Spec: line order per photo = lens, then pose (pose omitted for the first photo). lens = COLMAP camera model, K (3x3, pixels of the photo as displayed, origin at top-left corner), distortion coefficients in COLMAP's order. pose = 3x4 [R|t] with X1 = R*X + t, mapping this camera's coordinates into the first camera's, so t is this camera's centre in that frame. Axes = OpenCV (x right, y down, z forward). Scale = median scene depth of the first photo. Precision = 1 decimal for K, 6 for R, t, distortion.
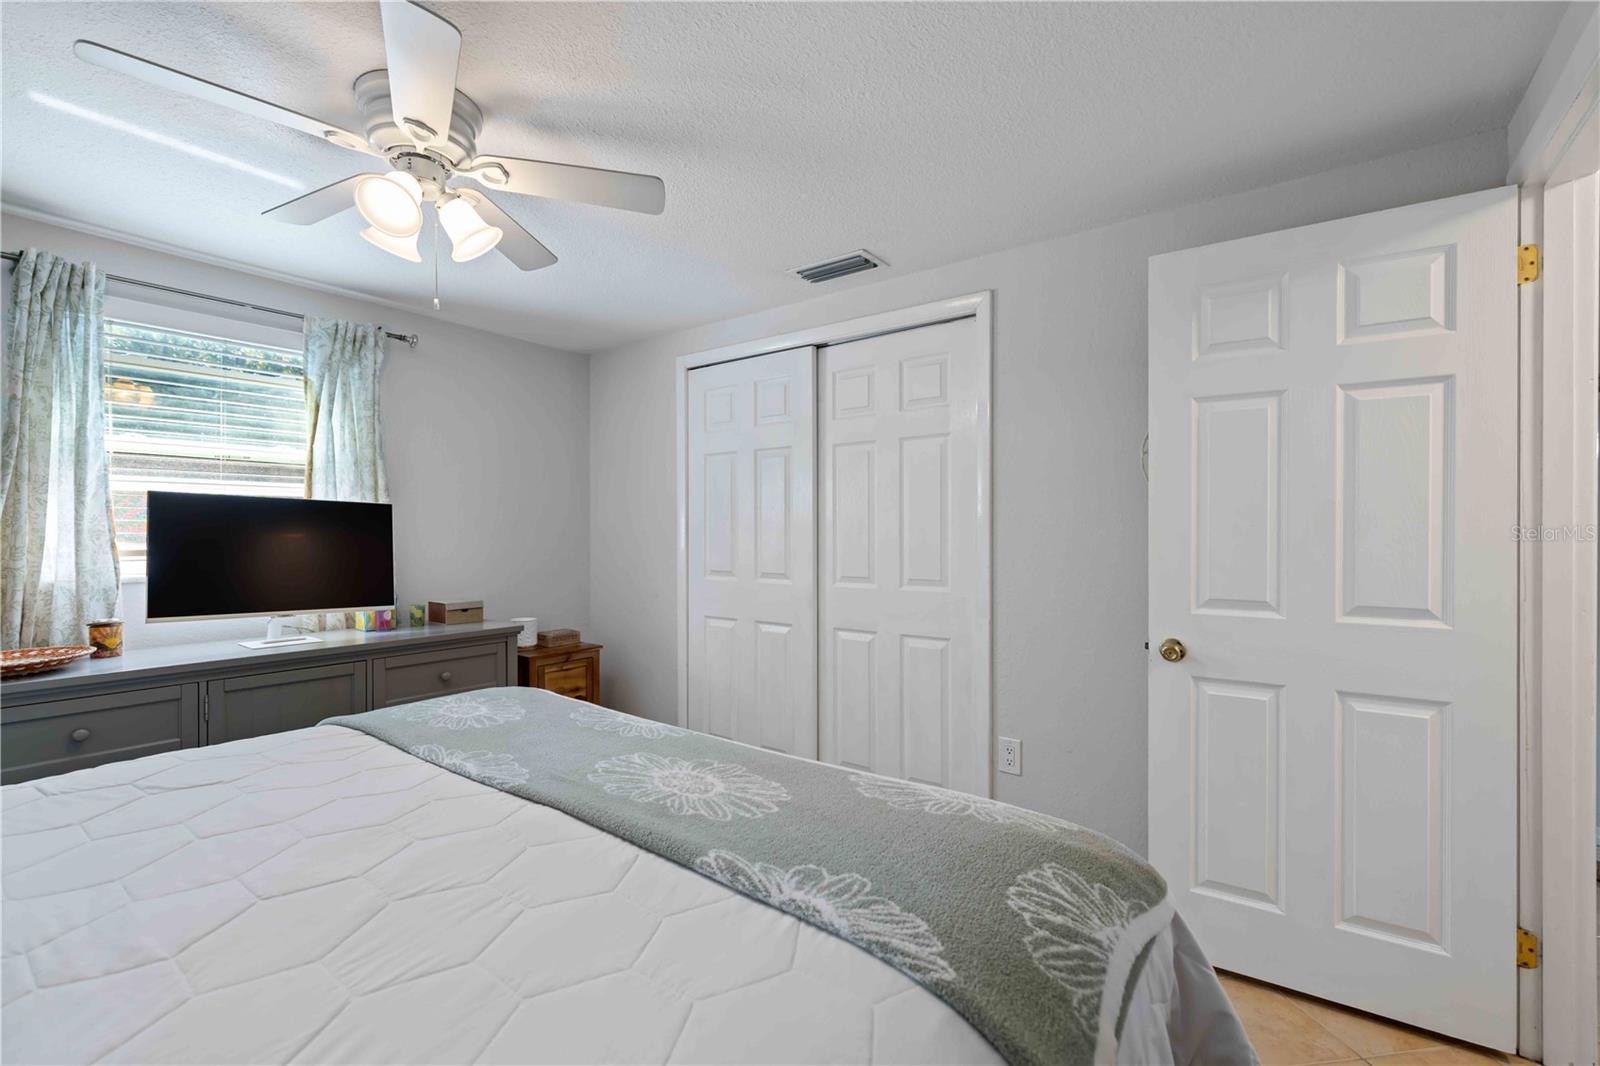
lens RADIAL K [[690.5, 0, 798.1], [0, 690.5, 534.3], [0, 0, 1]] dist [0.002069, 0.000691]
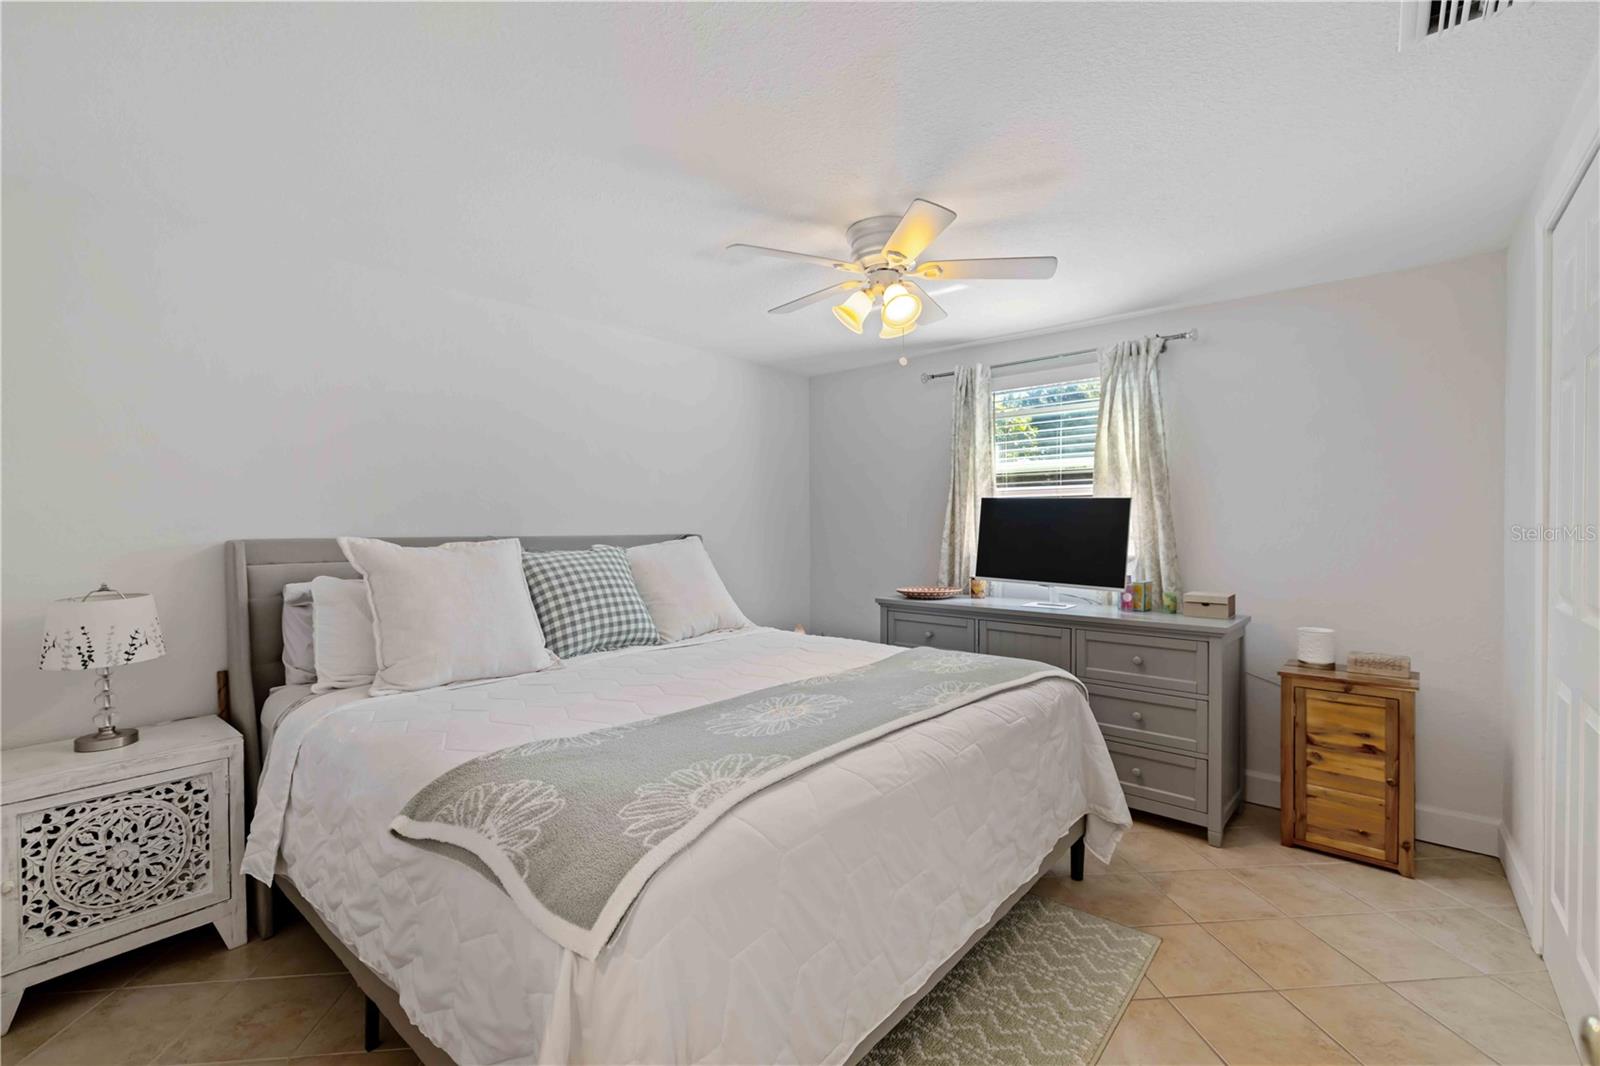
lens RADIAL K [[690.5, 0, 798.1], [0, 690.5, 534.3], [0, 0, 1]] dist [0.002069, 0.000691]
pose [[-0.059675, 0.015919, -0.998091, 0.713160], [-0.002435, 0.999868, 0.016093, -0.002298], [0.998215, 0.003391, -0.059628, 0.689714]]
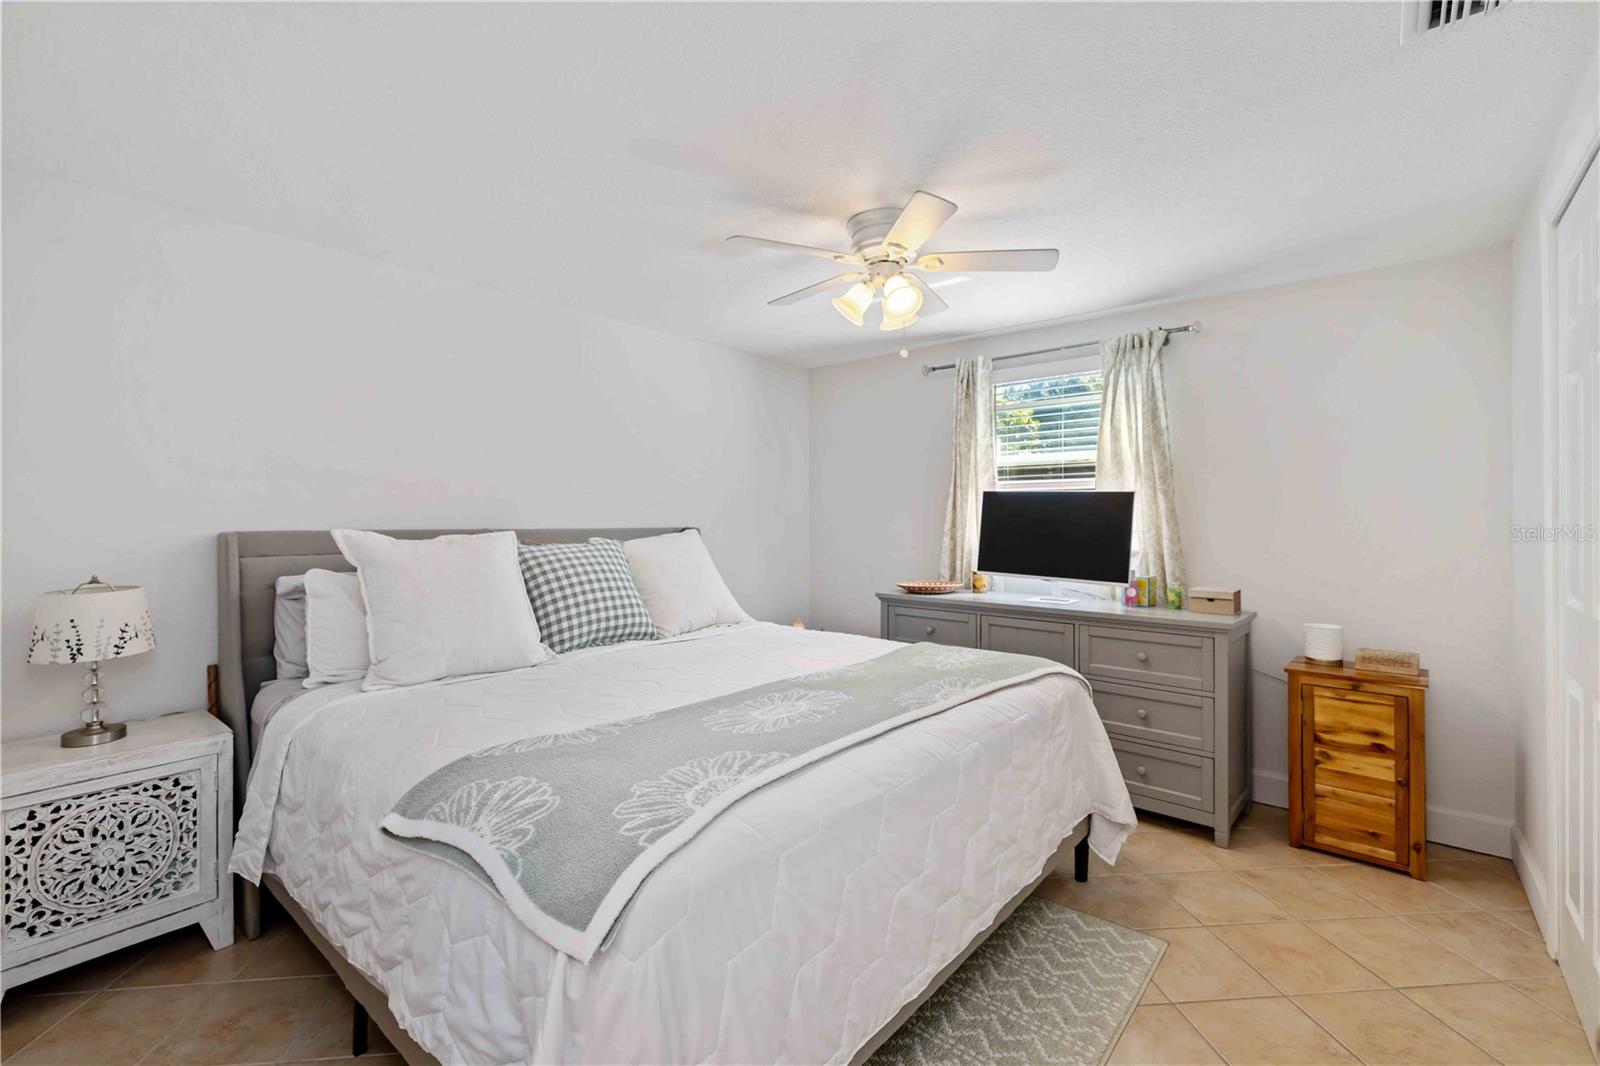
lens RADIAL K [[690.5, 0, 798.1], [0, 690.5, 534.3], [0, 0, 1]] dist [0.002069, 0.000691]
pose [[-0.058800, 0.025483, -0.997944, 0.700907], [-0.004959, 0.999654, 0.025818, -0.002269], [0.998257, 0.006466, -0.058654, 0.688983]]
